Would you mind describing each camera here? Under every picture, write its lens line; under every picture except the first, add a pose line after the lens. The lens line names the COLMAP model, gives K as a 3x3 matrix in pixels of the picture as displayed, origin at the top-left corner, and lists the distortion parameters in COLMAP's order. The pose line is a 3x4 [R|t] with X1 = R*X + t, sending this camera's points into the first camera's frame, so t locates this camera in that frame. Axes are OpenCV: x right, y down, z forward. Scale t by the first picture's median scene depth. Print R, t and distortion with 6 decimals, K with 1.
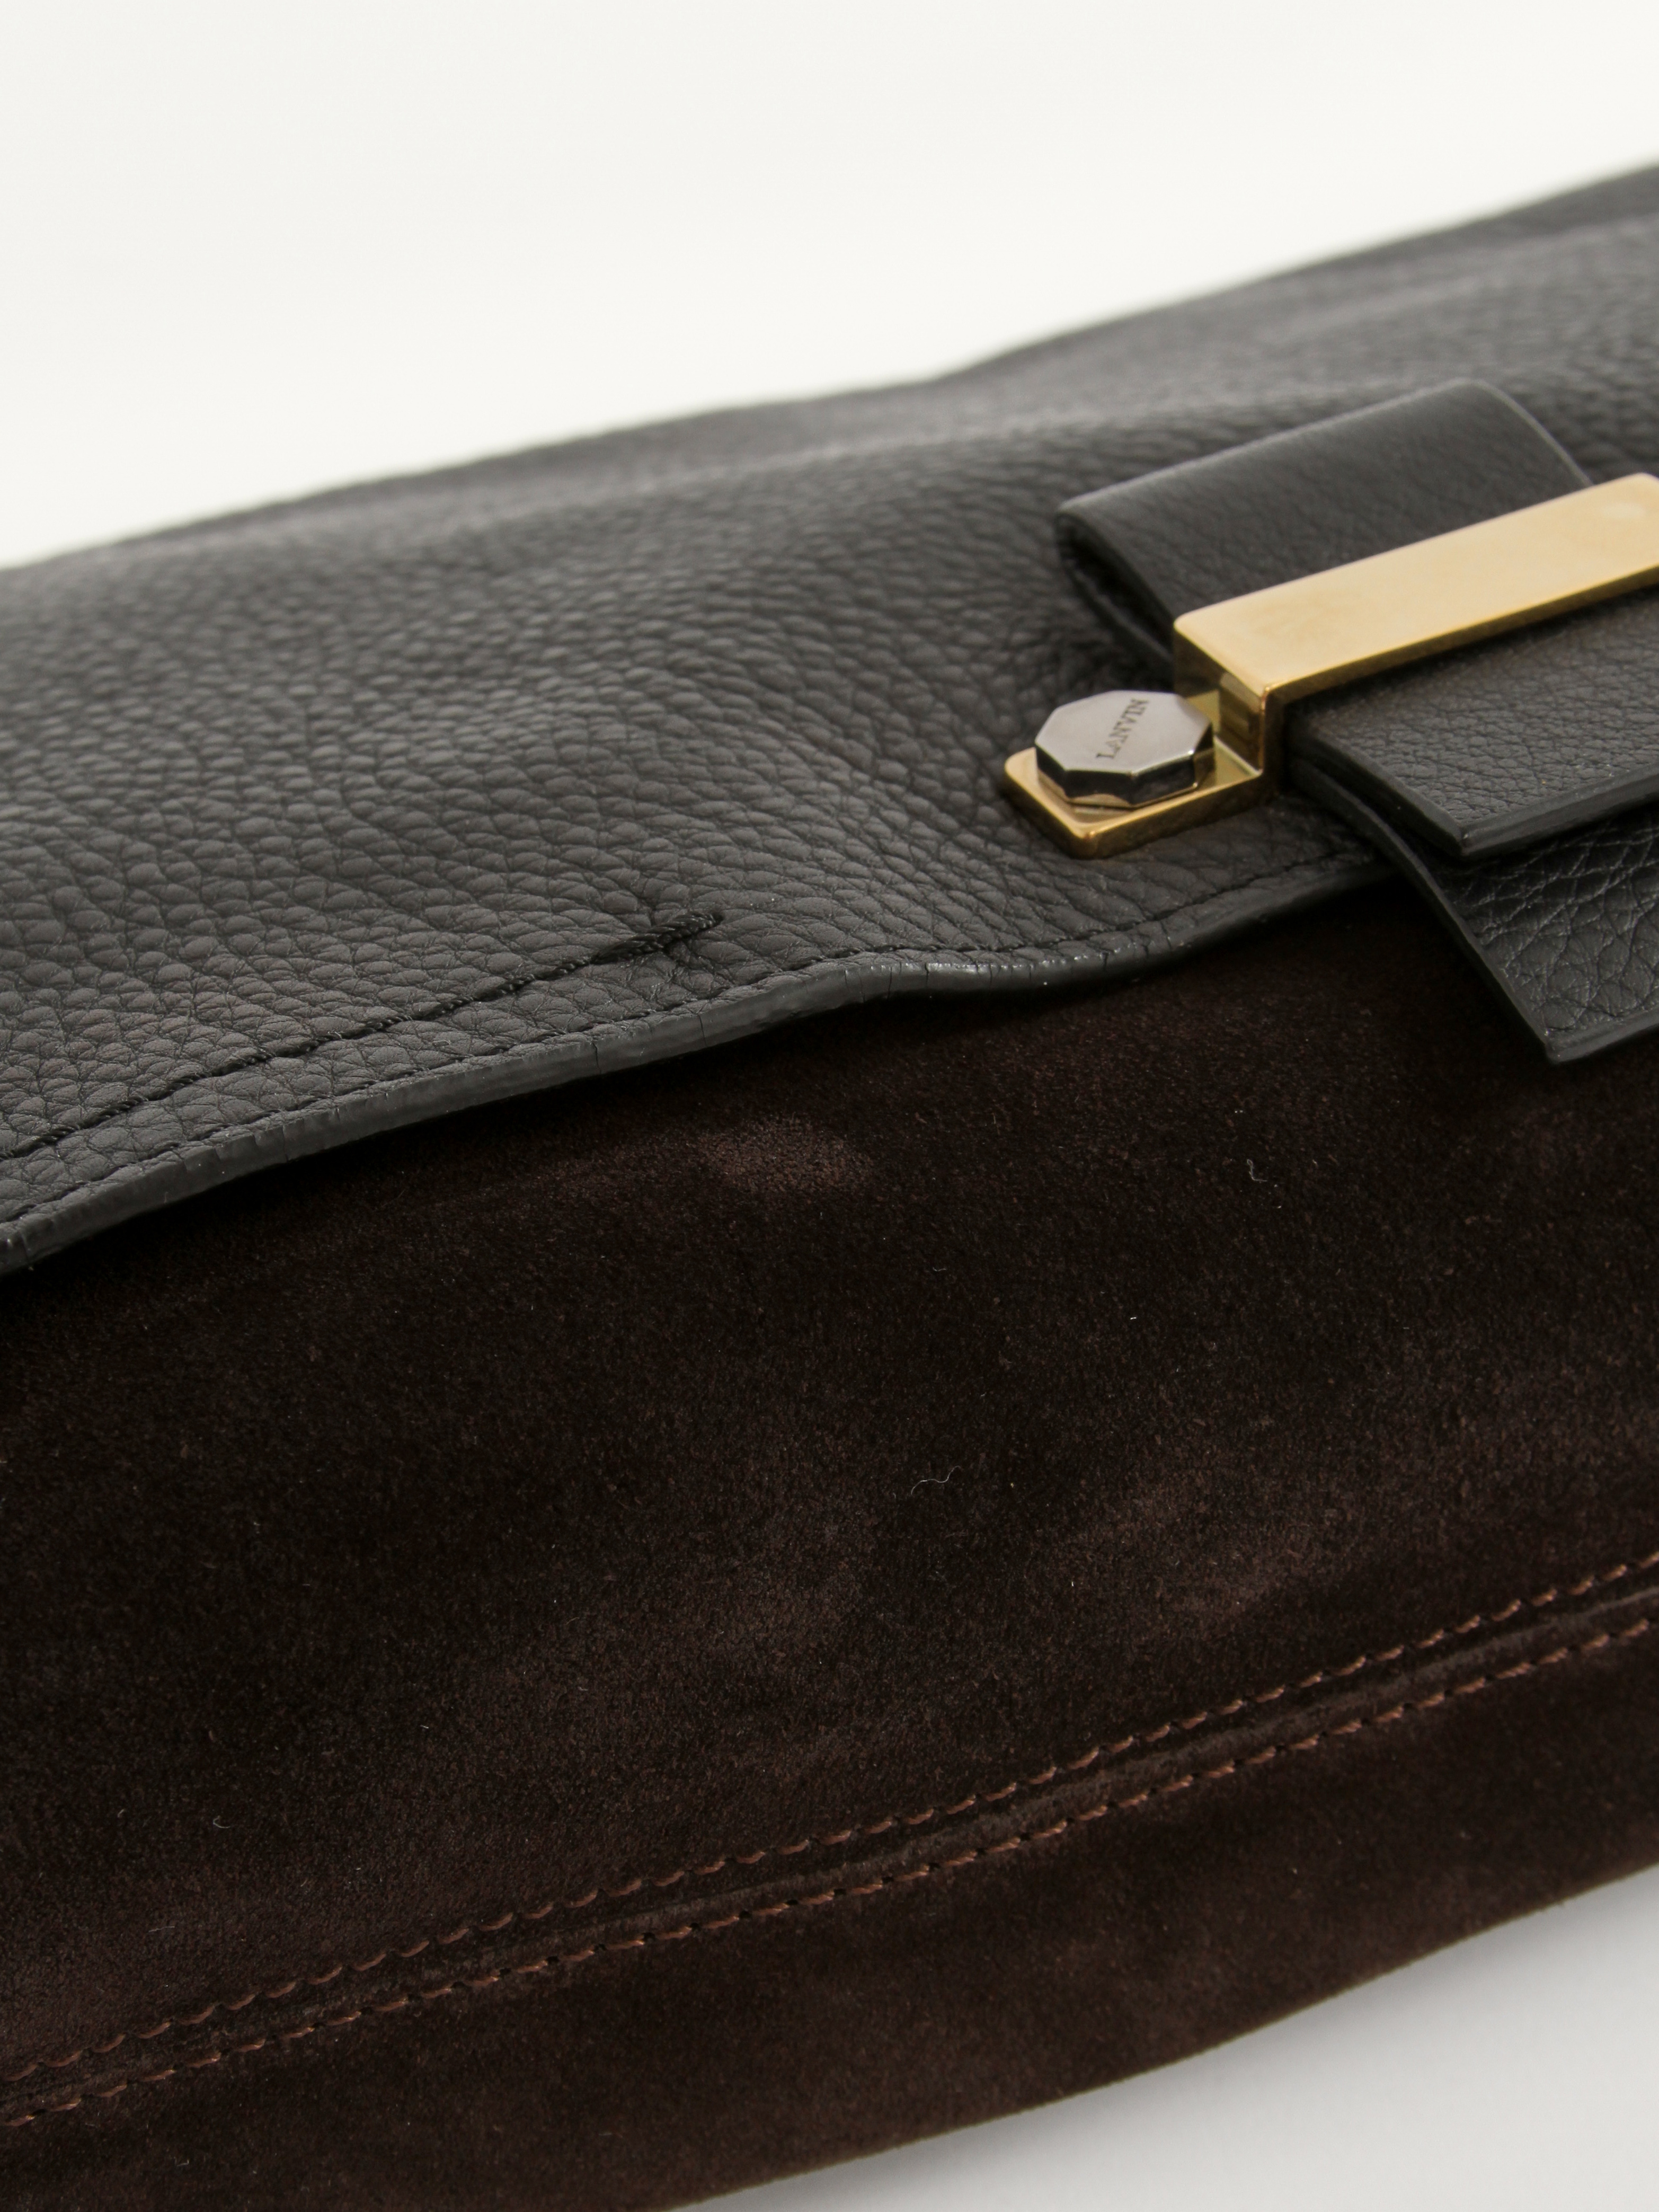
lens RADIAL K [[4407.7, 0, 823.9], [0, 4407.7, 1105.9], [0, 0, 1]] dist [-0.106767, 0.000000]
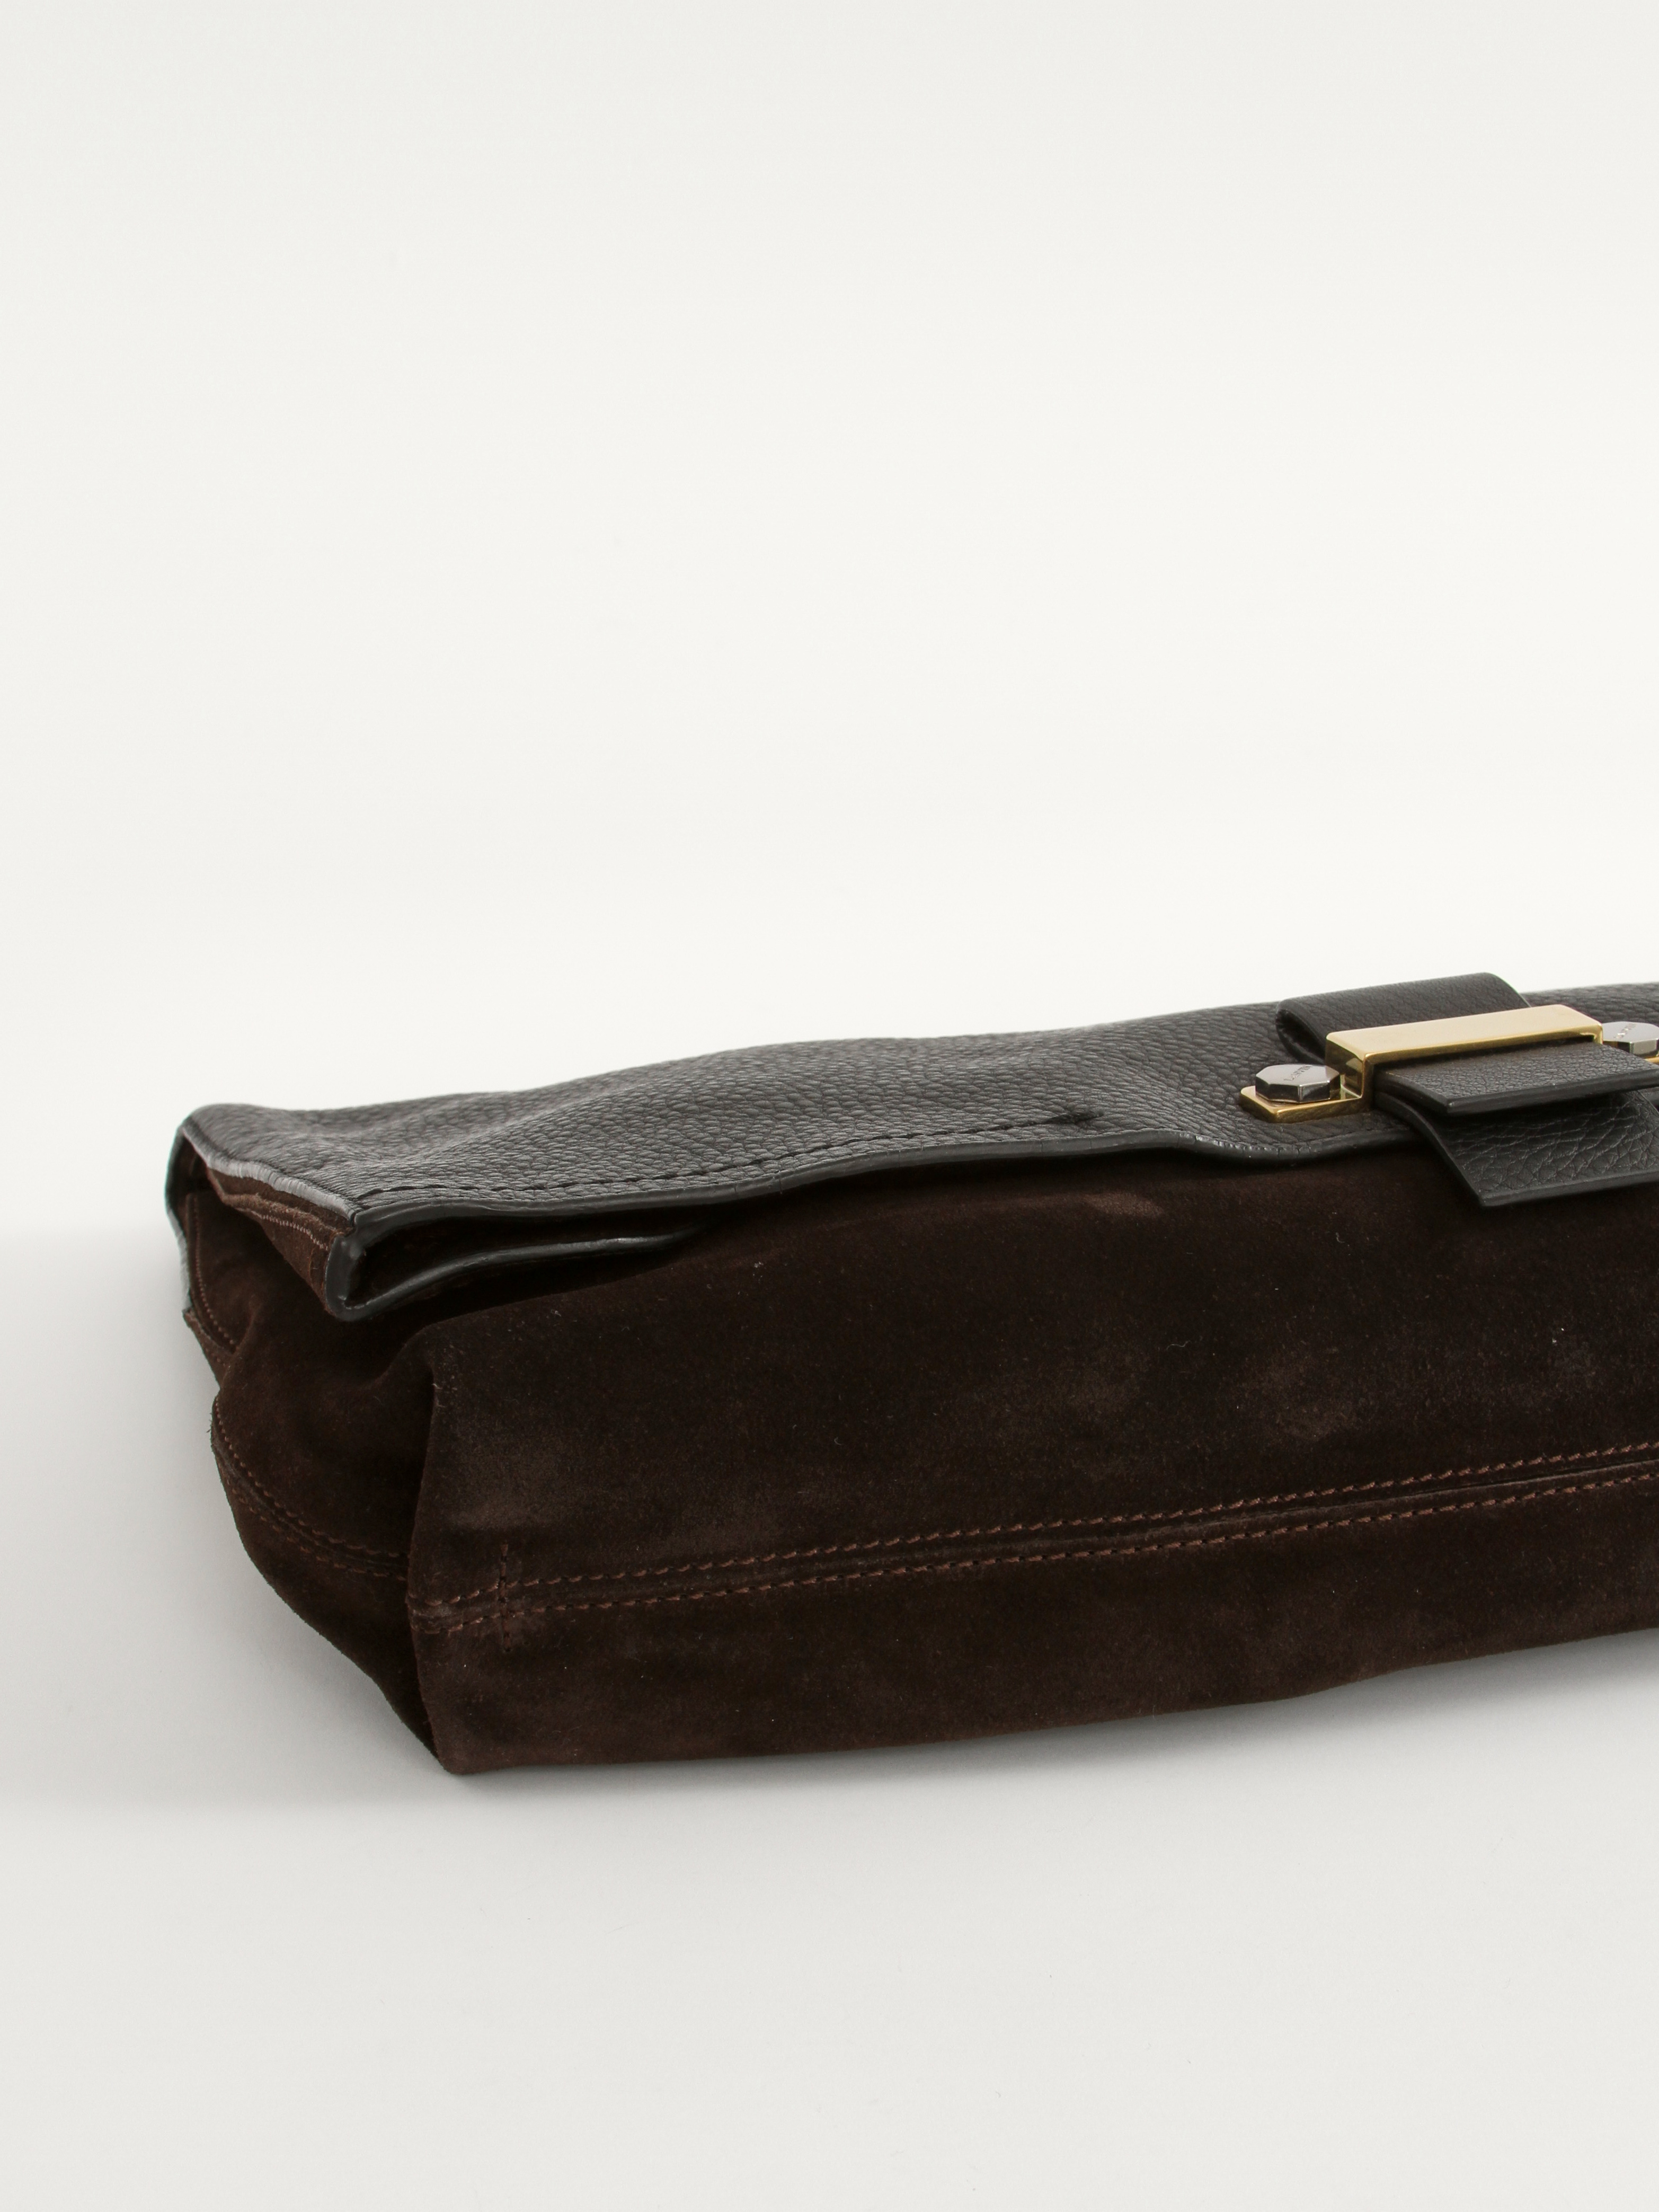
lens RADIAL K [[3363.3, 0, 832.5], [0, 3363.3, 1107.8], [0, 0, 1]] dist [-0.234079, 0.000000]
pose [[0.990315, 0.092156, -0.103846, 0.016328], [-0.116843, 0.957196, -0.264809, 0.406734], [0.074997, 0.274378, 0.958693, -0.587386]]
